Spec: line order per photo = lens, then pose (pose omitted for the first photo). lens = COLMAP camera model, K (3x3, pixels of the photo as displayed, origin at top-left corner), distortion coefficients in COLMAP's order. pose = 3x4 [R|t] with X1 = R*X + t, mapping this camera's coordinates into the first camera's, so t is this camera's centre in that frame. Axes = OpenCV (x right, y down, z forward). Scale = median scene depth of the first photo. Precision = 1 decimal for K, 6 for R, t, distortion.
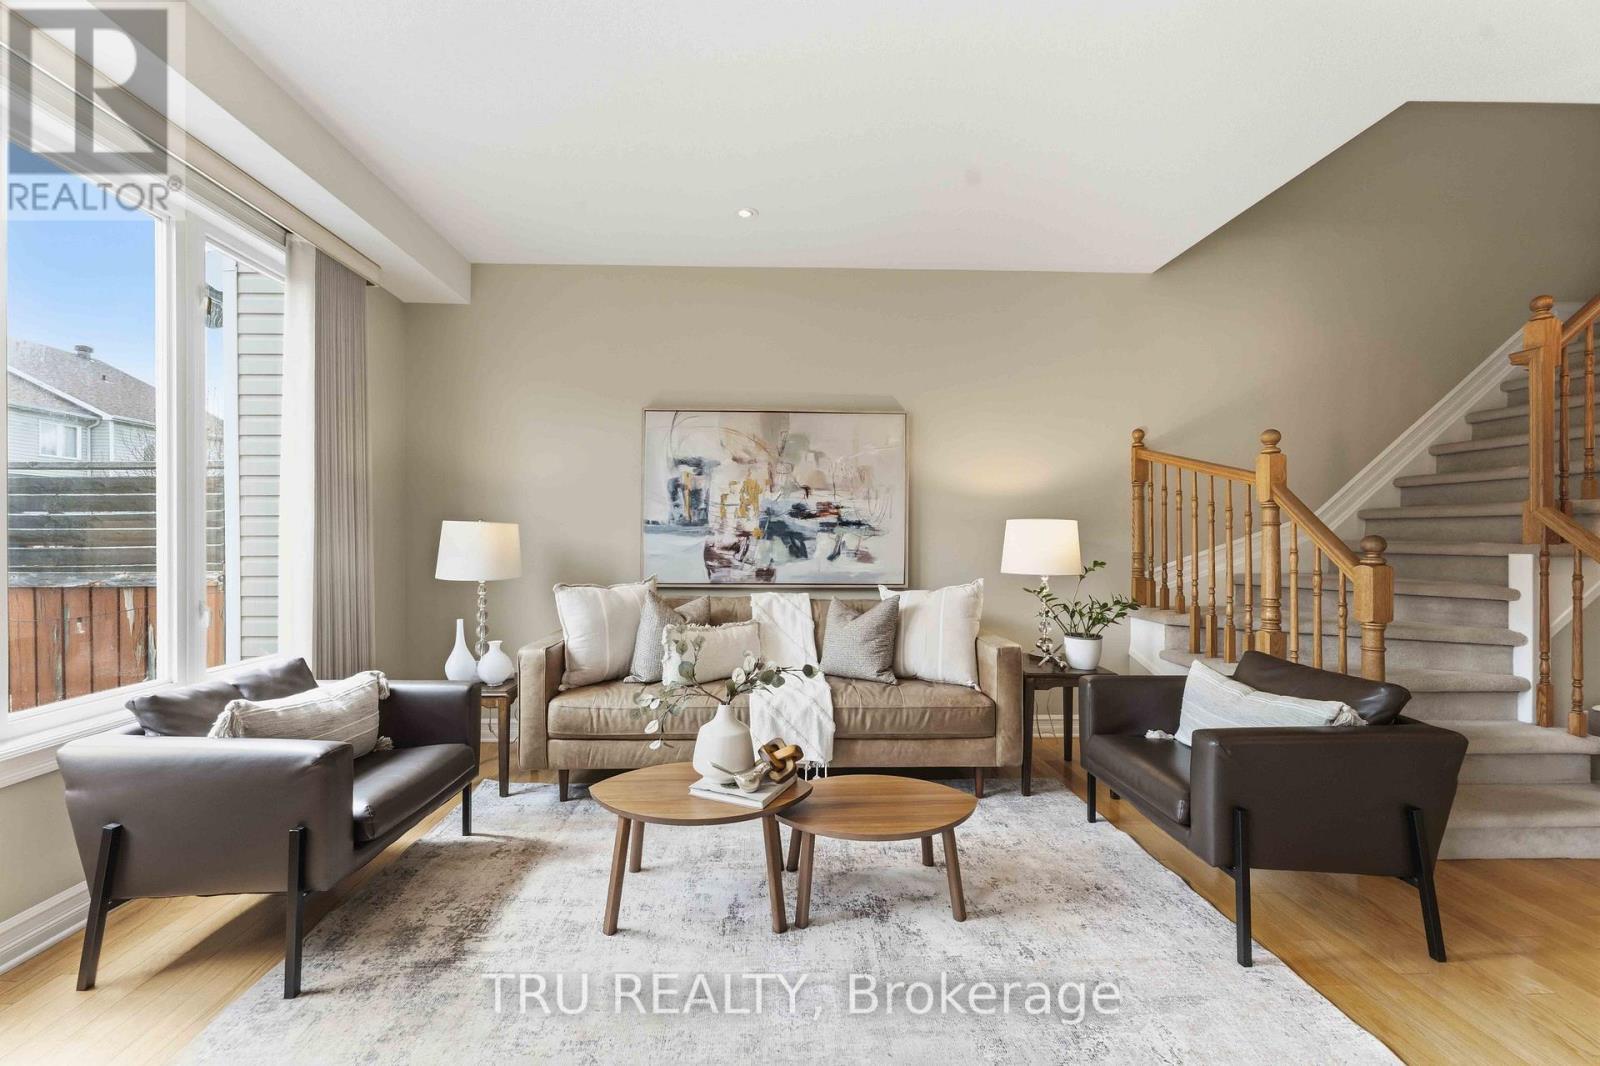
lens RADIAL K [[640.6, 0, 783.1], [0, 640.6, 537.6], [0, 0, 1]] dist [-0.002011, 0.000015]
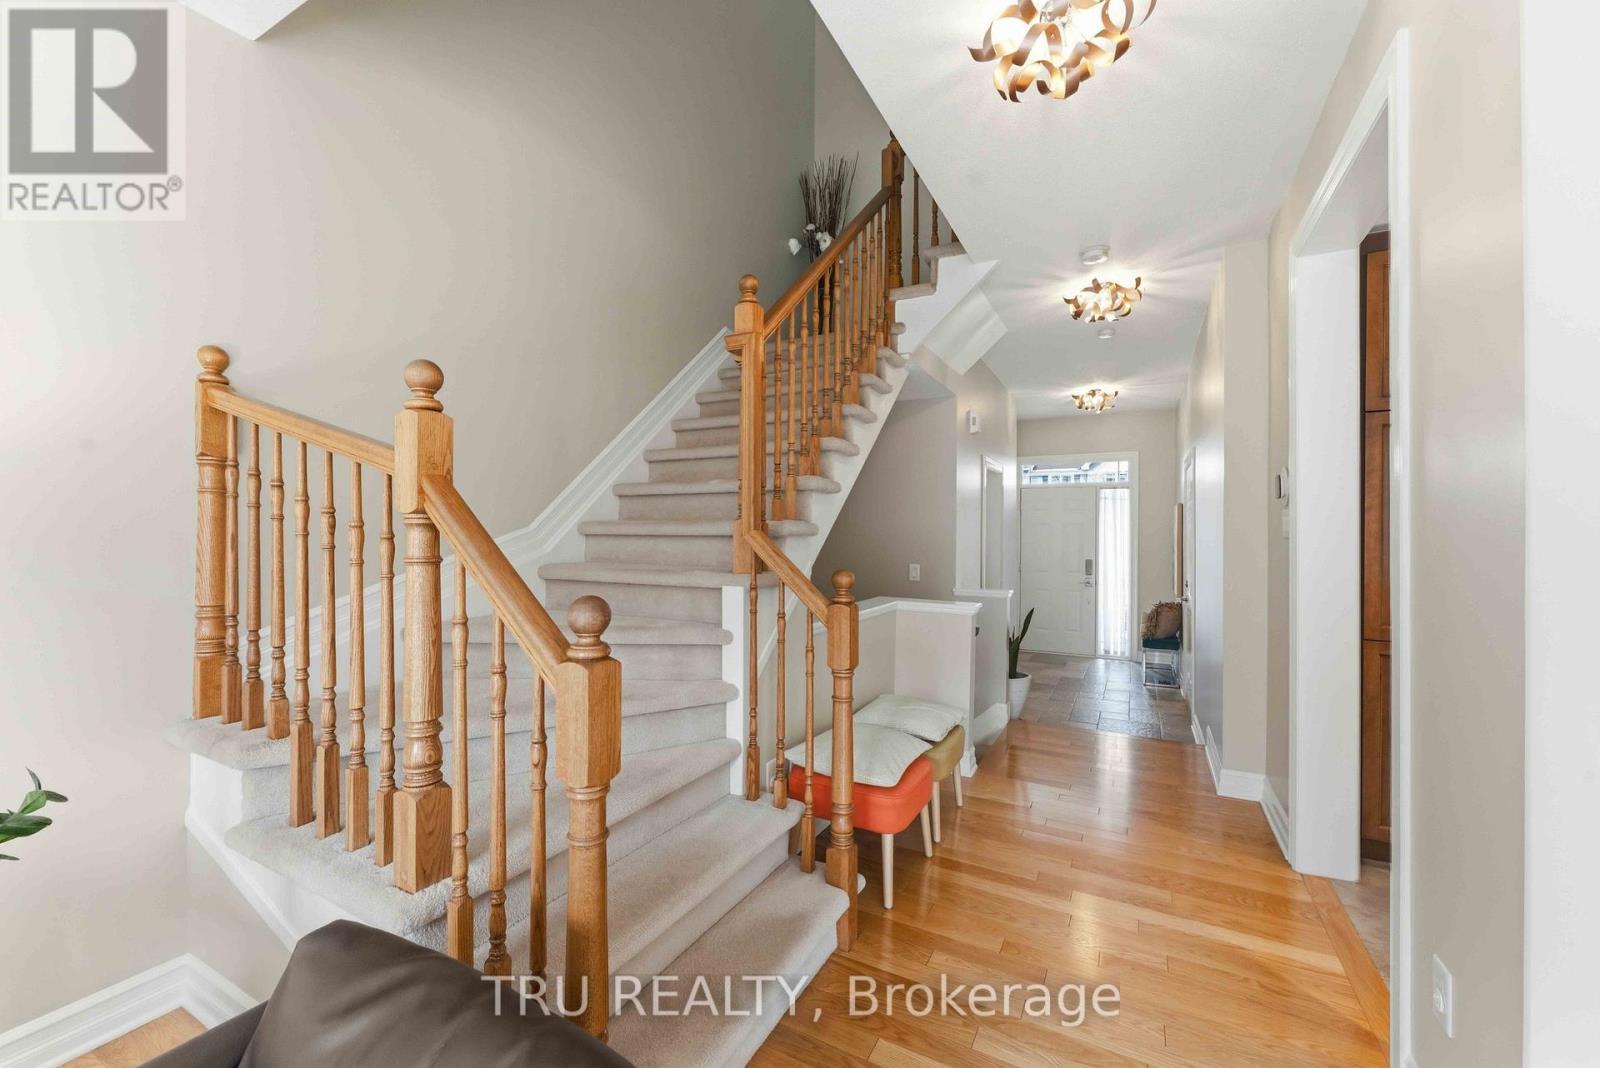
lens RADIAL K [[643.8, 0, 788.1], [0, 643.8, 530.8], [0, 0, 1]] dist [-0.001700, 0.000009]
pose [[0.509664, 0.004941, 0.860359, 0.377395], [-0.002243, 0.999988, -0.004414, -0.031846], [-0.860370, 0.000320, 0.509669, 0.404419]]
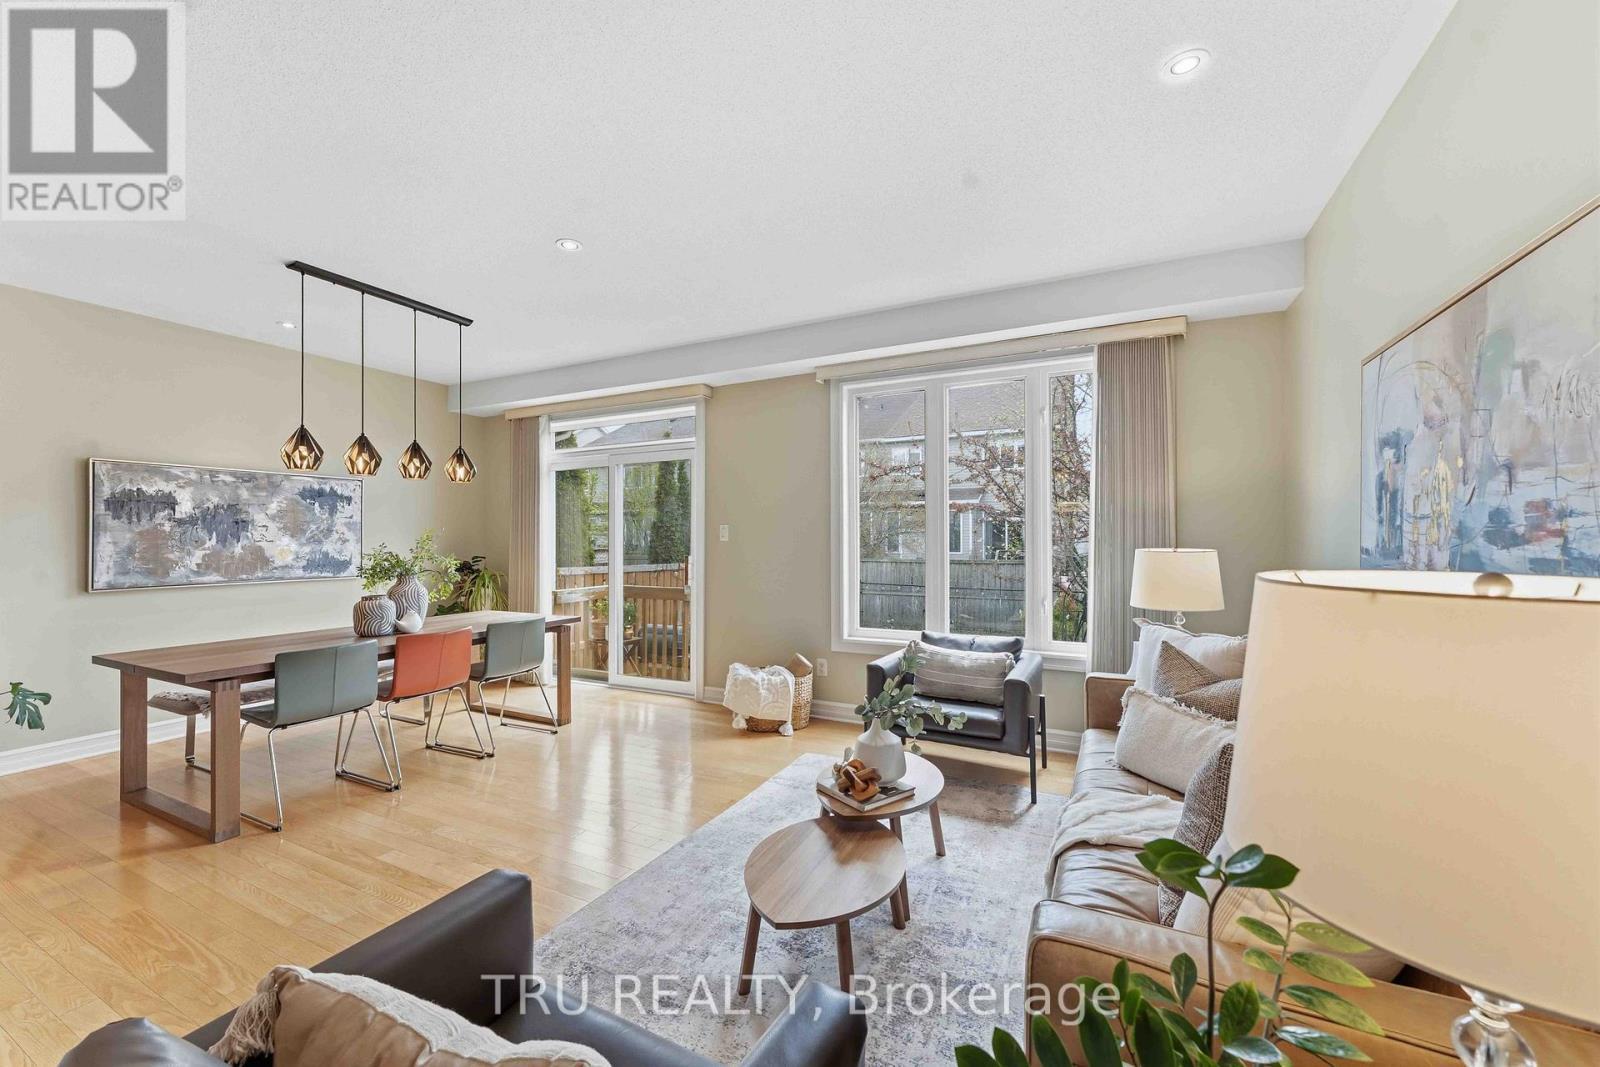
lens RADIAL K [[640.6, 0, 783.1], [0, 640.6, 538.1], [0, 0, 1]] dist [-0.002011, 0.000015]
pose [[-0.485984, -0.001887, -0.873966, 0.579853], [-0.000058, 0.999998, -0.002126, -0.034578], [0.873968, -0.000983, -0.485983, 0.818365]]
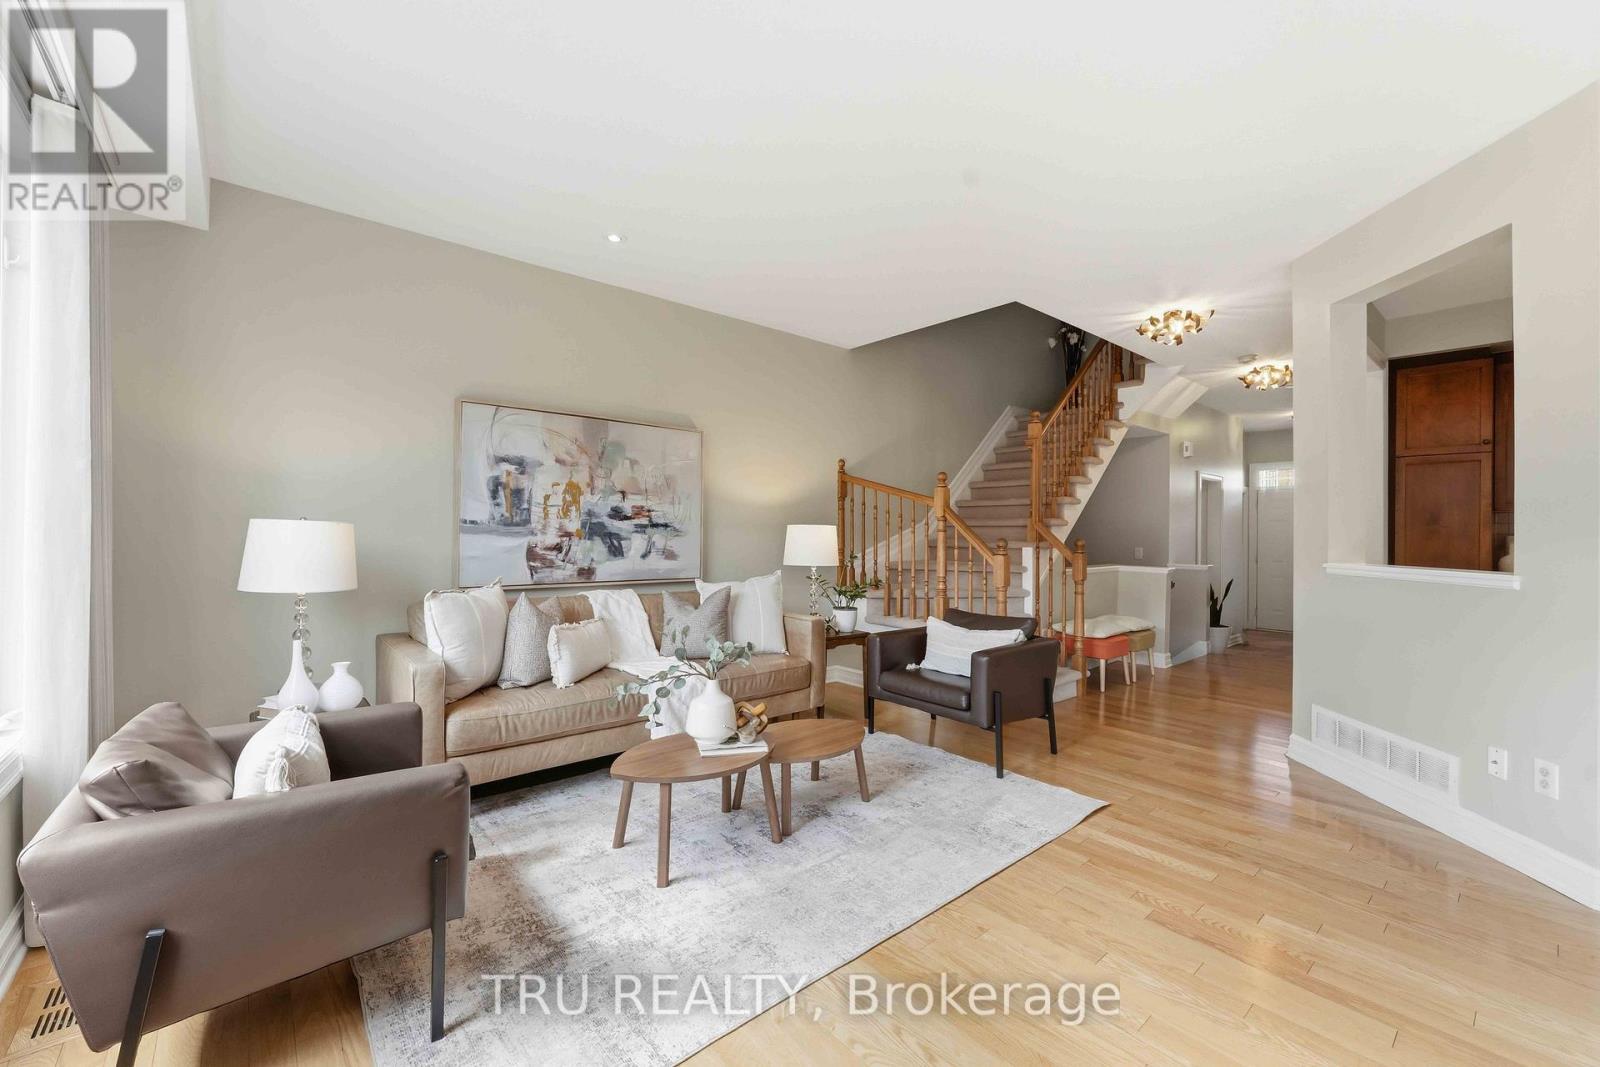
lens RADIAL K [[643.8, 0, 788.1], [0, 643.8, 530.3], [0, 0, 1]] dist [-0.001700, 0.000009]
pose [[0.783650, 0.005826, 0.621176, -0.424892], [-0.005252, 0.999982, -0.002754, -0.011415], [-0.621181, -0.001104, 0.783666, -0.024926]]
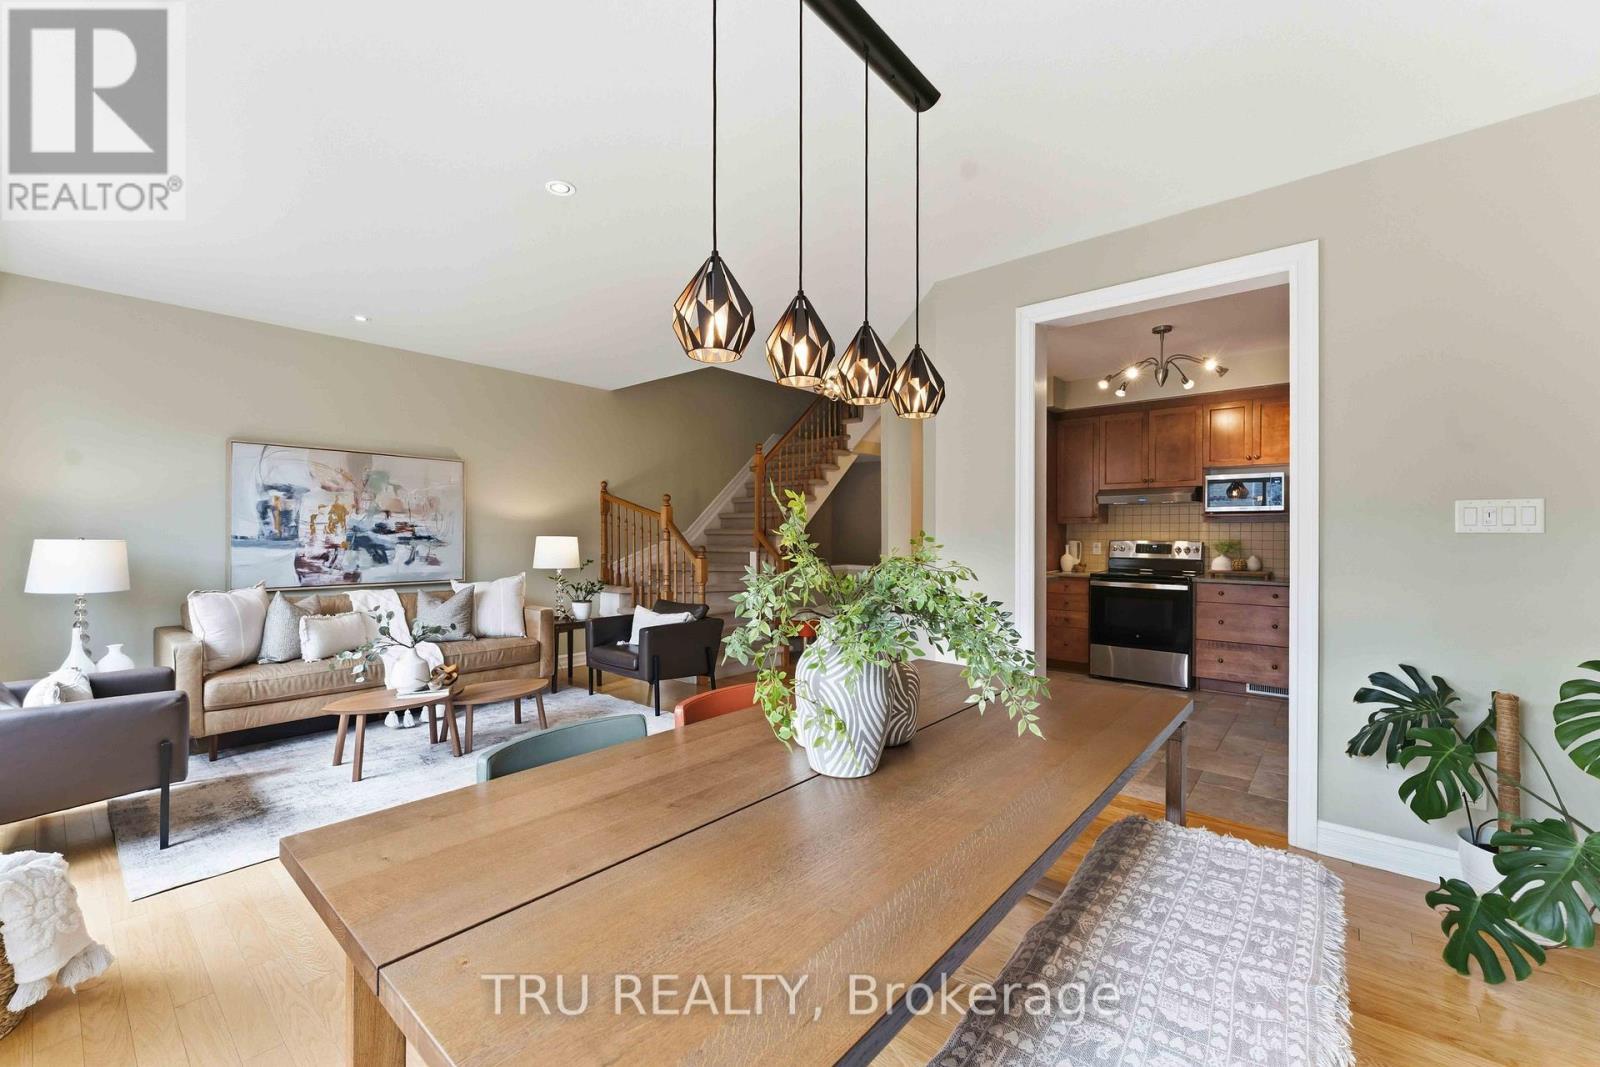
lens RADIAL K [[646.8, 0, 786.9], [0, 646.8, 539.0], [0, 0, 1]] dist [-0.001366, -0.000222]
pose [[0.677136, -0.004973, 0.735841, -0.399404], [0.001117, 0.999983, 0.005730, -0.026717], [-0.735857, -0.003058, 0.677130, -0.545975]]
